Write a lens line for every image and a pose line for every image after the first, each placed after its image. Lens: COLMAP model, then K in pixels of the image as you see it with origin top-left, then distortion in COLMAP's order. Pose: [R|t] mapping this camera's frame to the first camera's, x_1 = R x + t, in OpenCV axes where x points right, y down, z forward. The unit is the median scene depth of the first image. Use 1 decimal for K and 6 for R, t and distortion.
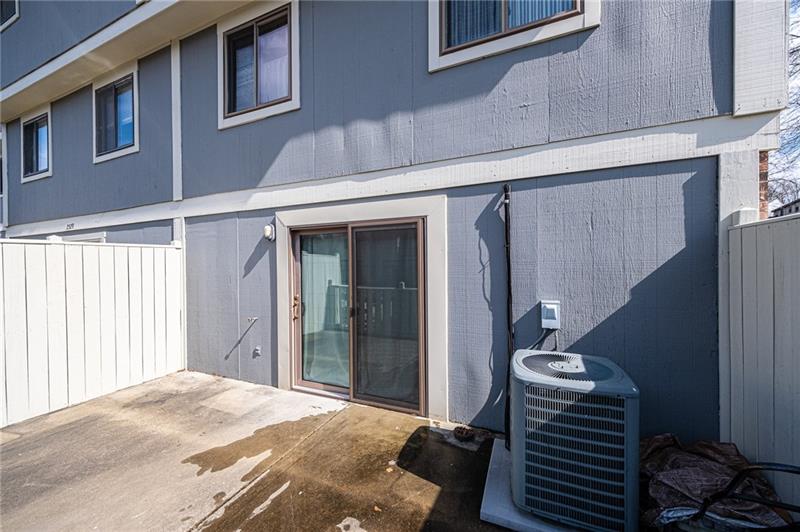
lens RADIAL K [[308.4, 0, 400.0], [0, 308.4, 266.0], [0, 0, 1]] dist [0.000870, -0.000188]
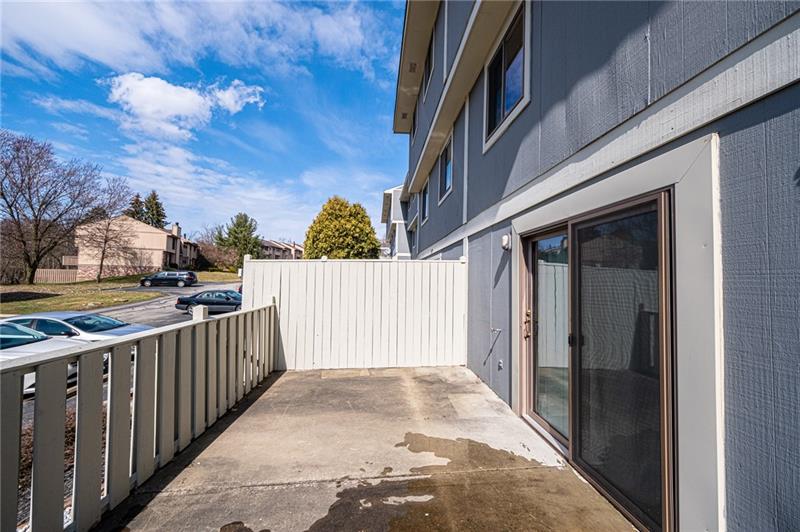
lens RADIAL K [[306.7, 0, 400.0], [0, 306.7, 266.0], [0, 0, 1]] dist [-0.000839, -0.000256]
pose [[0.479418, -0.021004, -0.877335, 0.279816], [-0.029981, 0.998738, -0.040293, 0.015755], [0.877074, 0.045621, 0.478183, 0.273305]]
